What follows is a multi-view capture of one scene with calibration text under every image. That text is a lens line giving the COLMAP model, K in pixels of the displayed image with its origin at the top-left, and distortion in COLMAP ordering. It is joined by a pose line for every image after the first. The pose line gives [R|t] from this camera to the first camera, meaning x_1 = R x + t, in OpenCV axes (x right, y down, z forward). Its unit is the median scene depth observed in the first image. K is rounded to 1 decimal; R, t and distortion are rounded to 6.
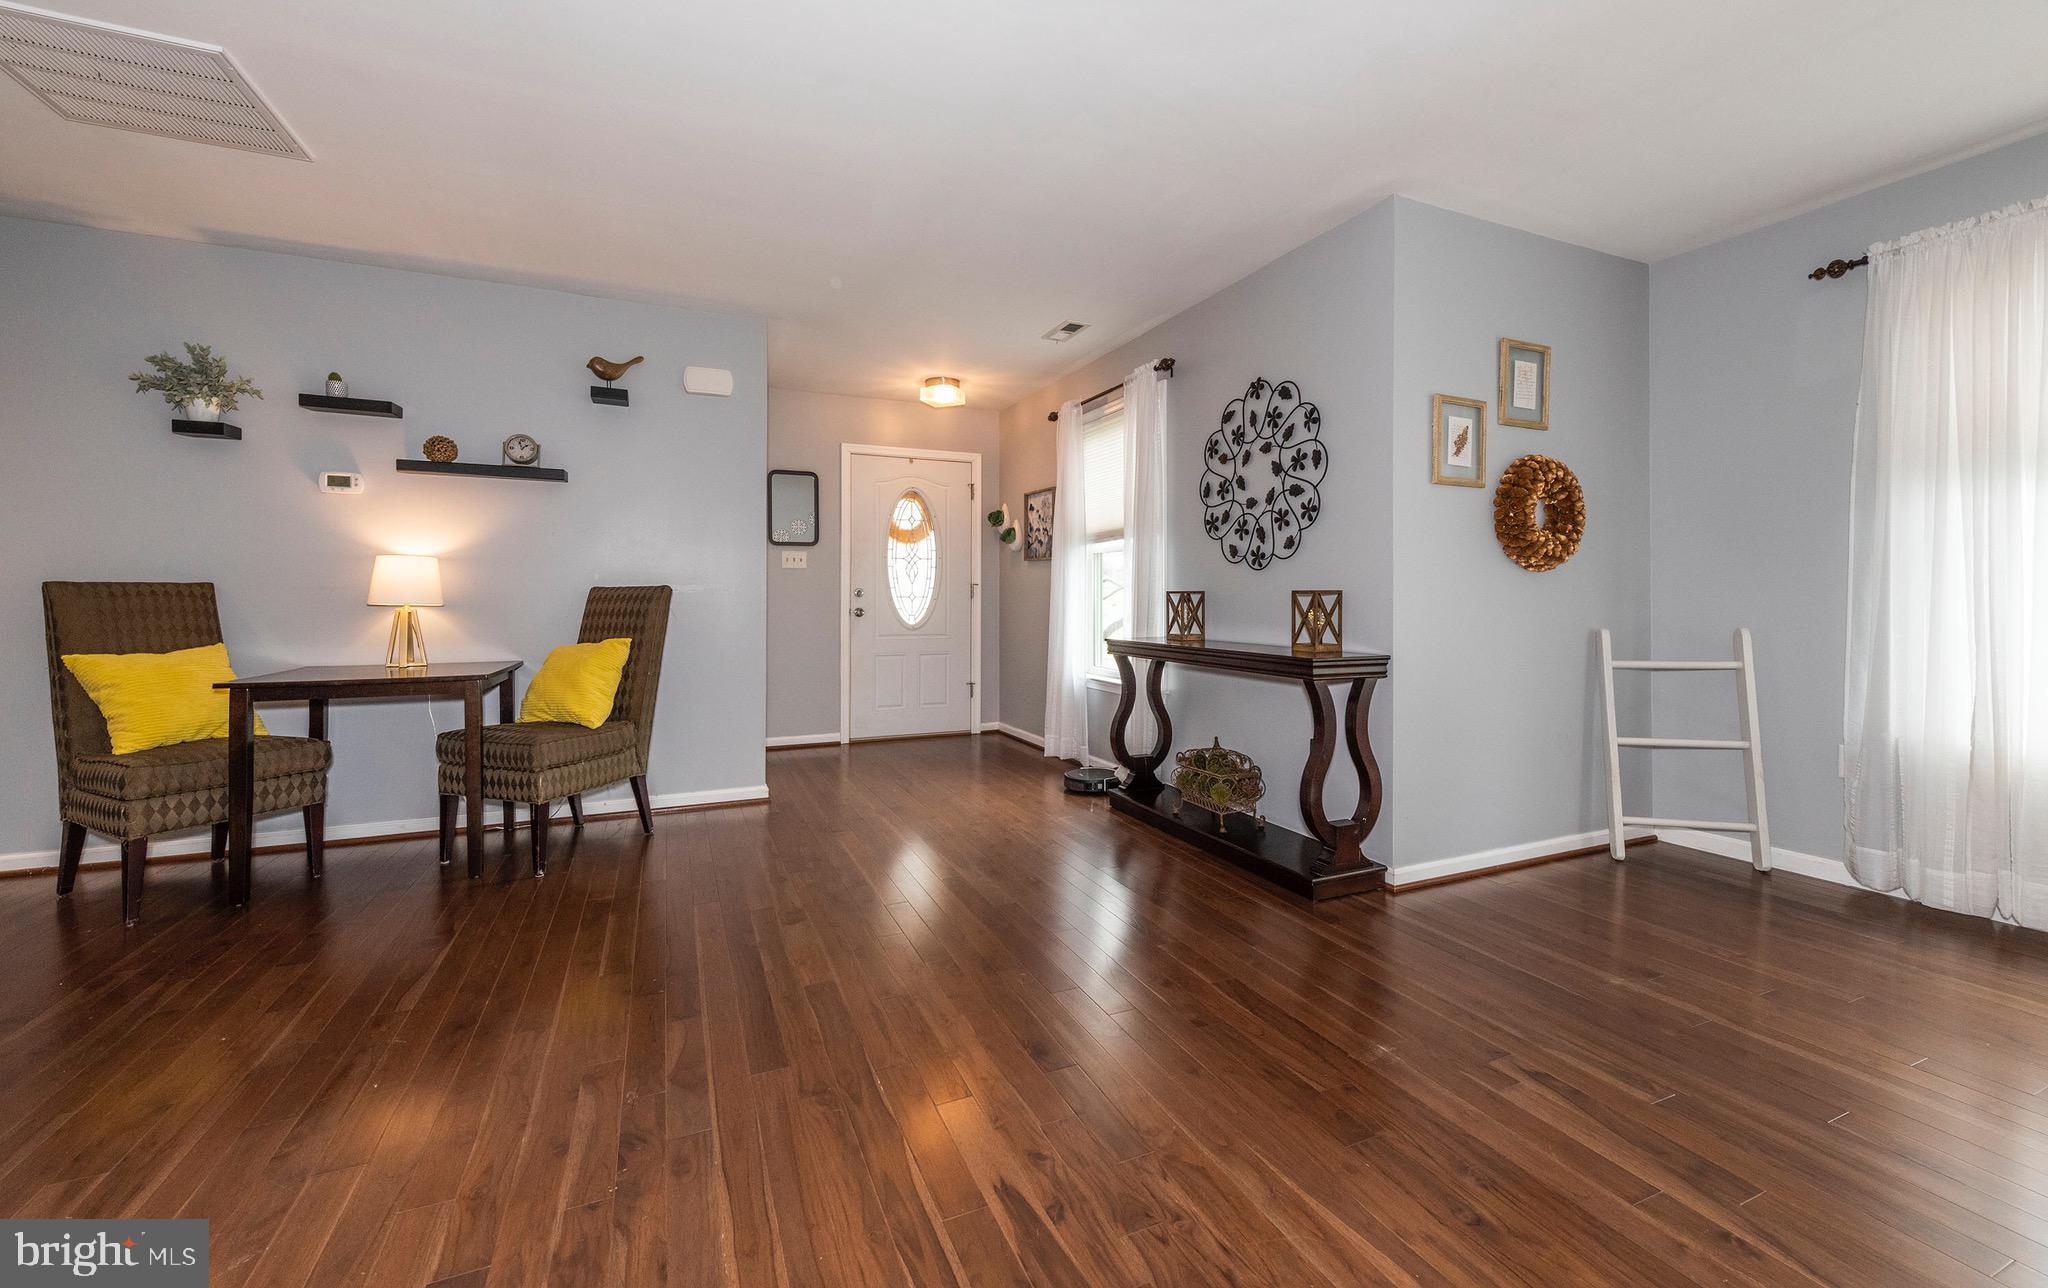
lens RADIAL K [[812.2, 0, 1011.8], [0, 812.2, 593.3], [0, 0, 1]] dist [0.024144, -0.009361]
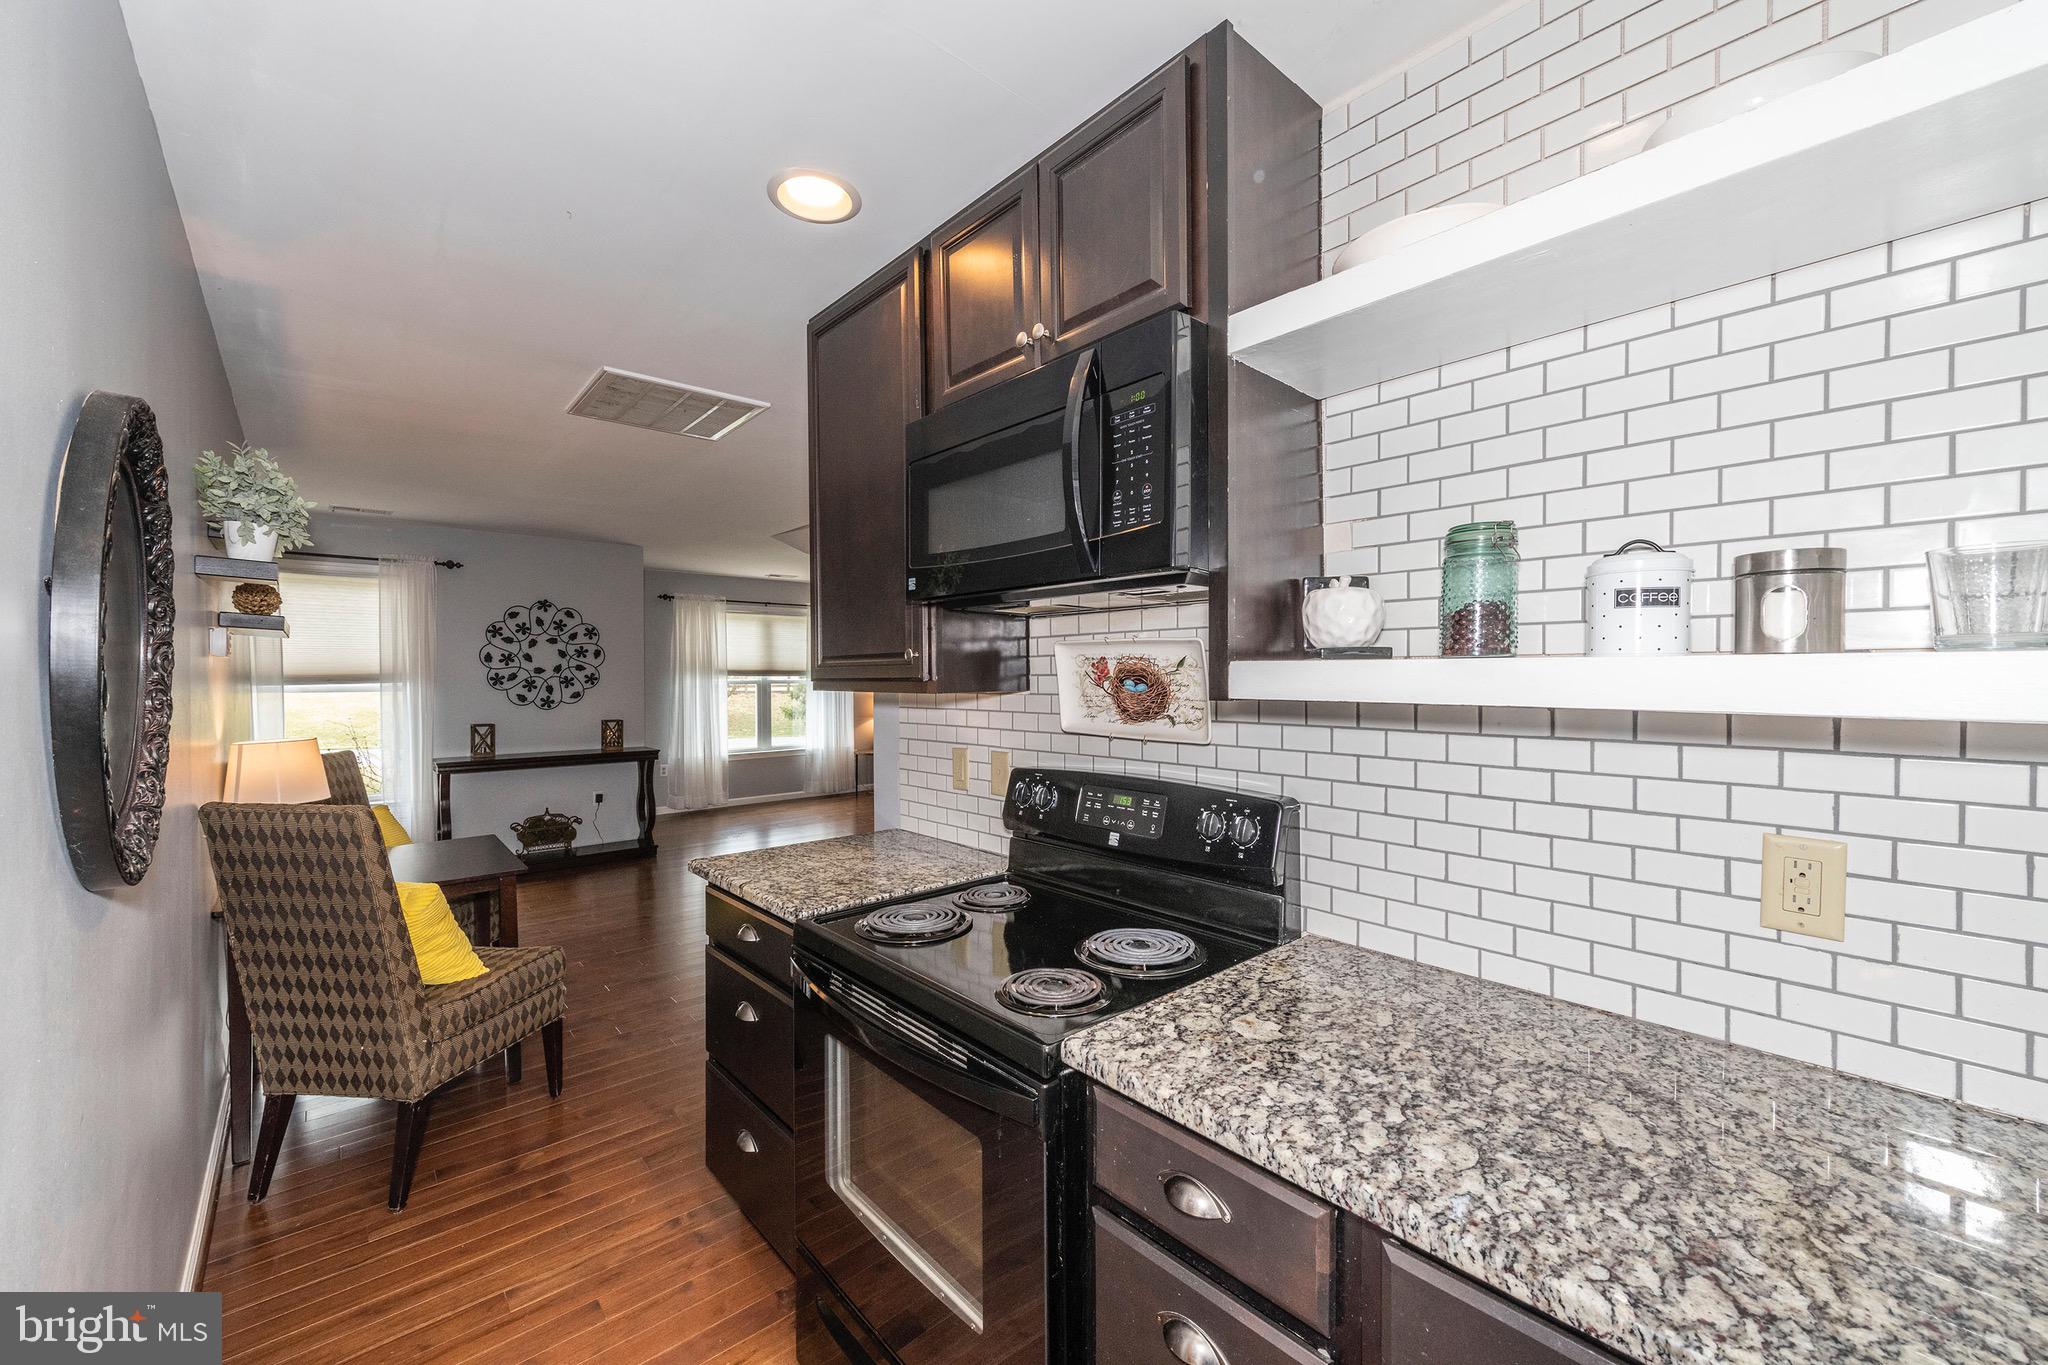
lens RADIAL K [[801.9, 0, 1024.0], [0, 801.9, 682.5], [0, 0, 1]] dist [0.002357, 0.000117]
pose [[-0.305854, -0.008822, 0.952037, -1.667709], [-0.003384, 0.999961, 0.008179, -0.105490], [-0.952072, -0.000720, -0.305872, 0.556928]]
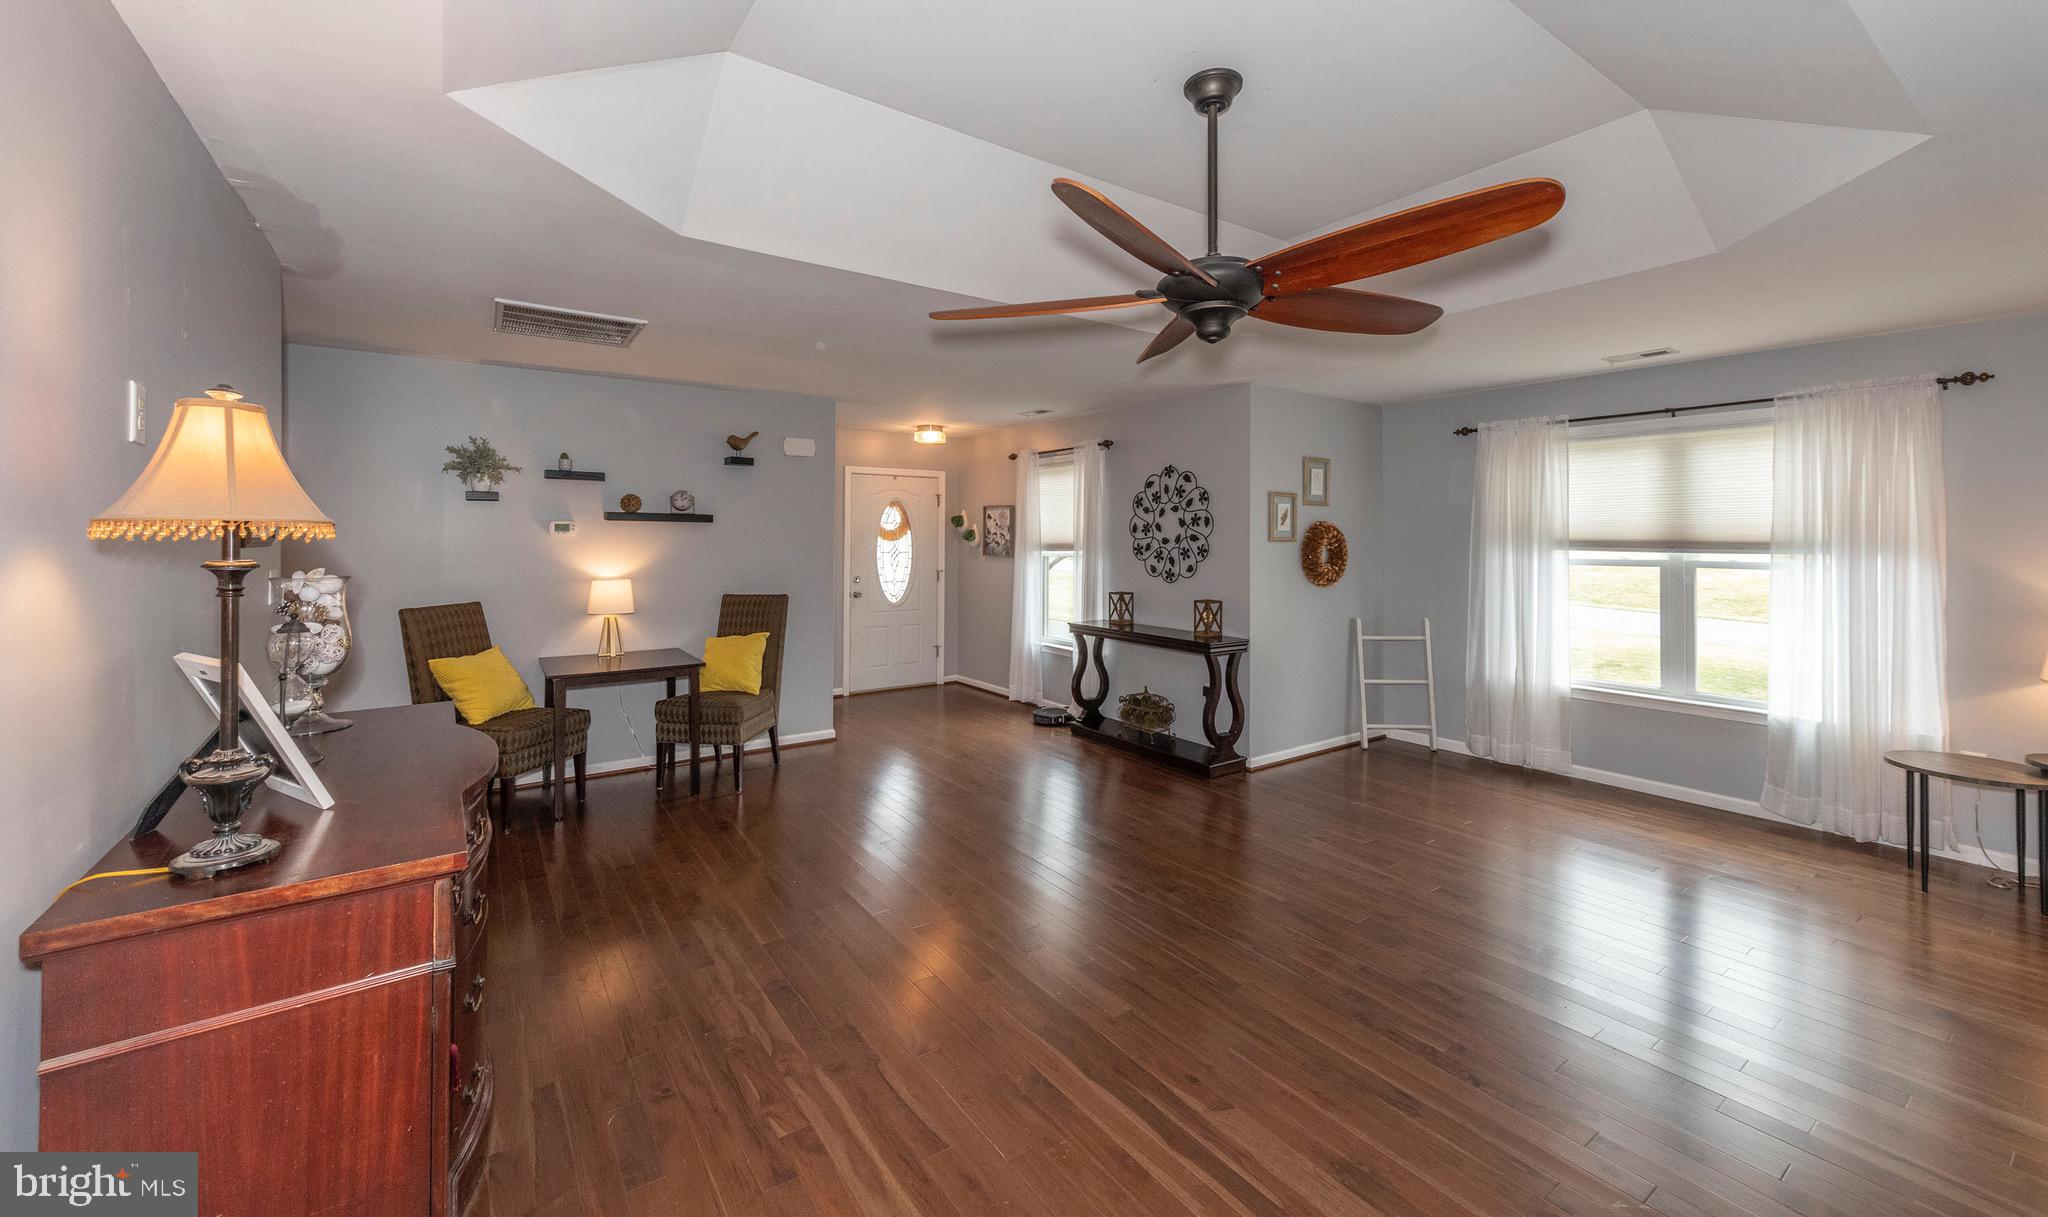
lens RADIAL K [[807.0, 0, 1009.2], [0, 807.0, 526.1], [0, 0, 1]] dist [0.015294, -0.000038]
pose [[0.981834, 0.004922, 0.189677, -0.323552], [-0.003714, 0.999970, -0.006726, -0.131605], [-0.189705, 0.005899, 0.981823, -0.532340]]
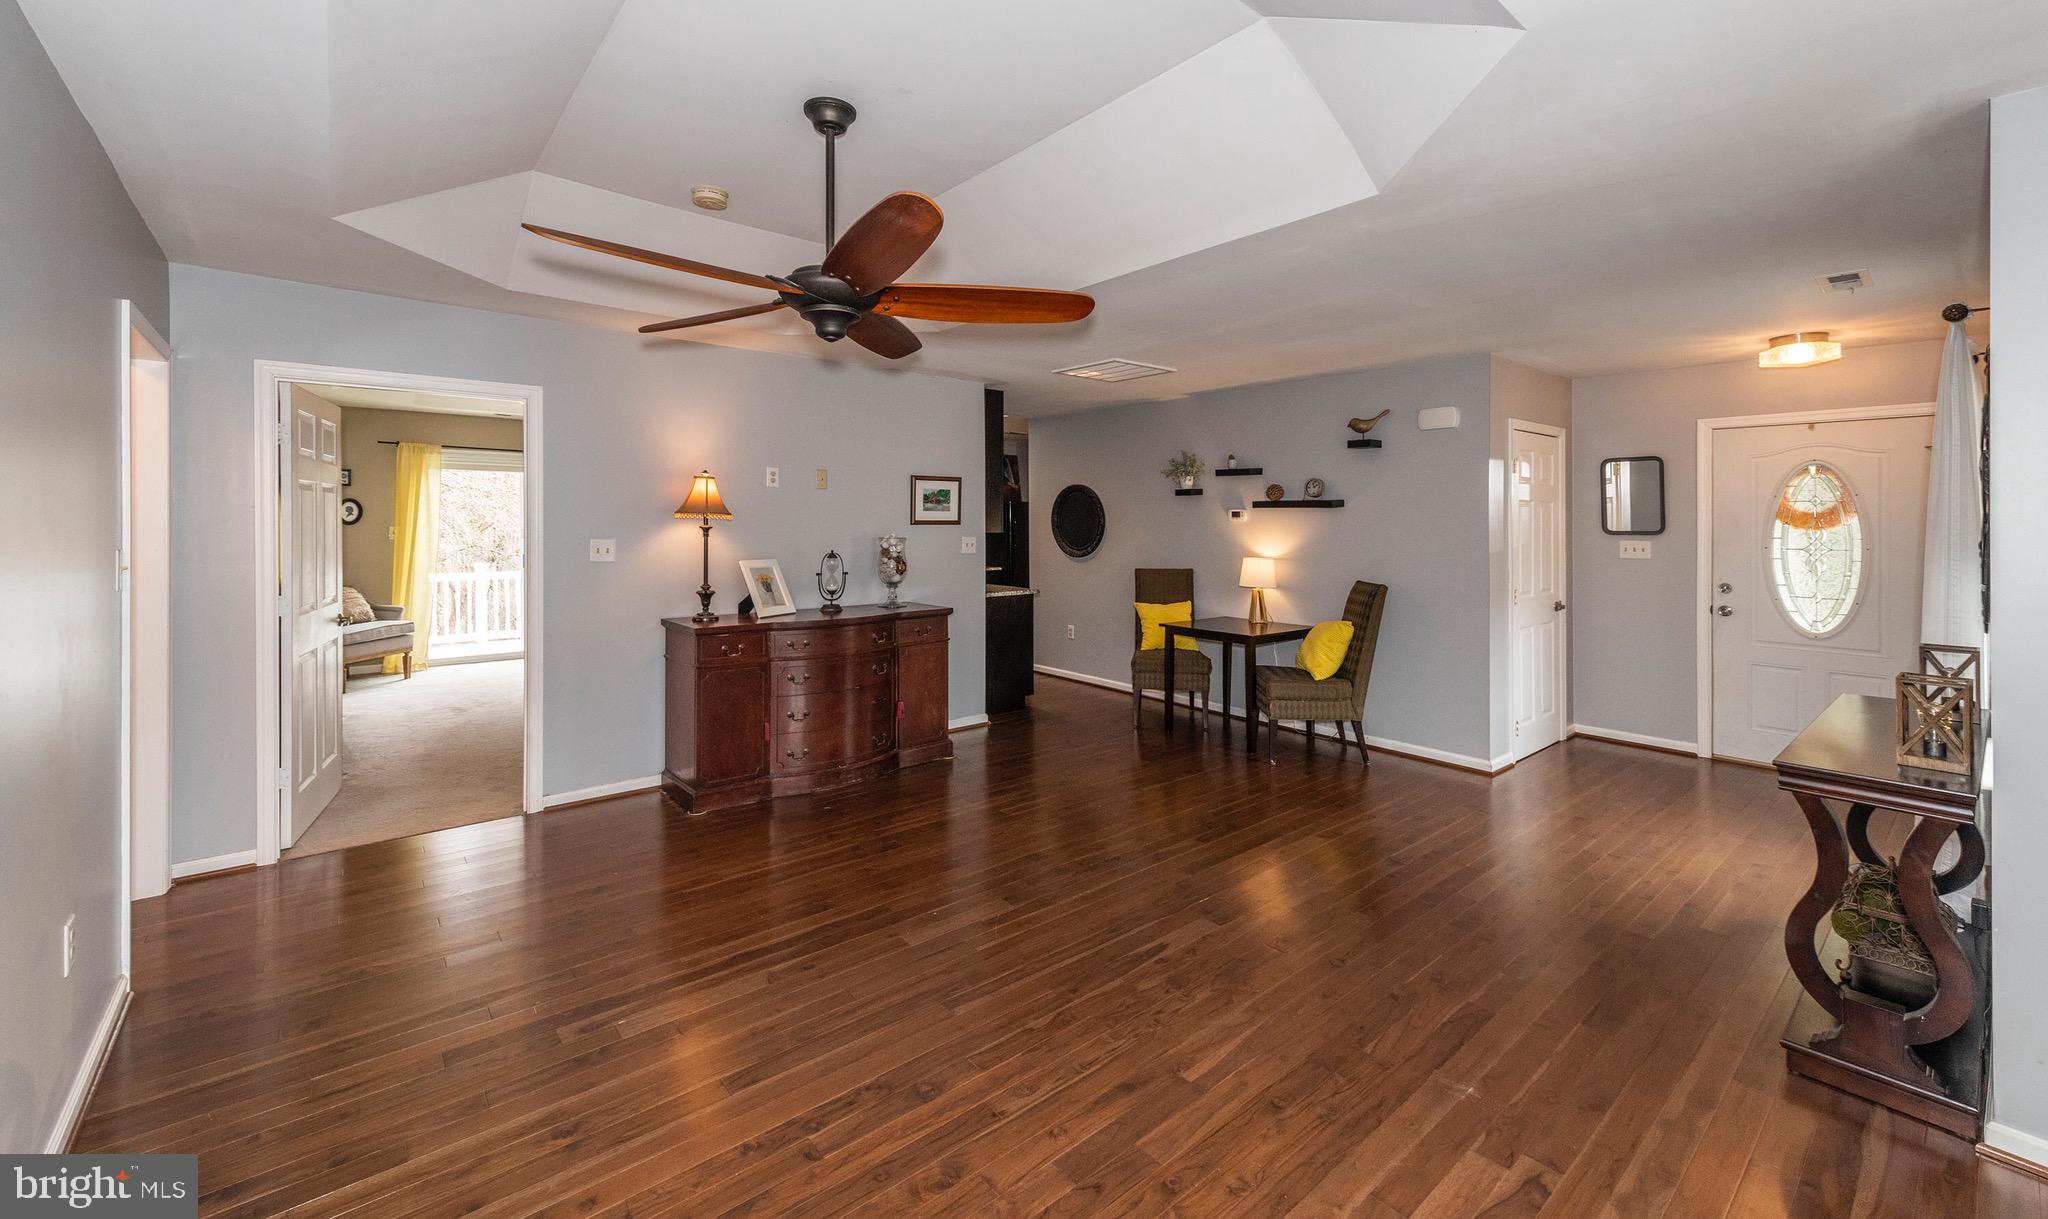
lens RADIAL K [[807.0, 0, 1009.2], [0, 807.0, 527.1], [0, 0, 1]] dist [0.015294, -0.000038]
pose [[0.275927, 0.007868, -0.961146, 0.730518], [0.001045, 0.999963, 0.008485, -0.123986], [0.961178, -0.003345, 0.275908, 0.045000]]
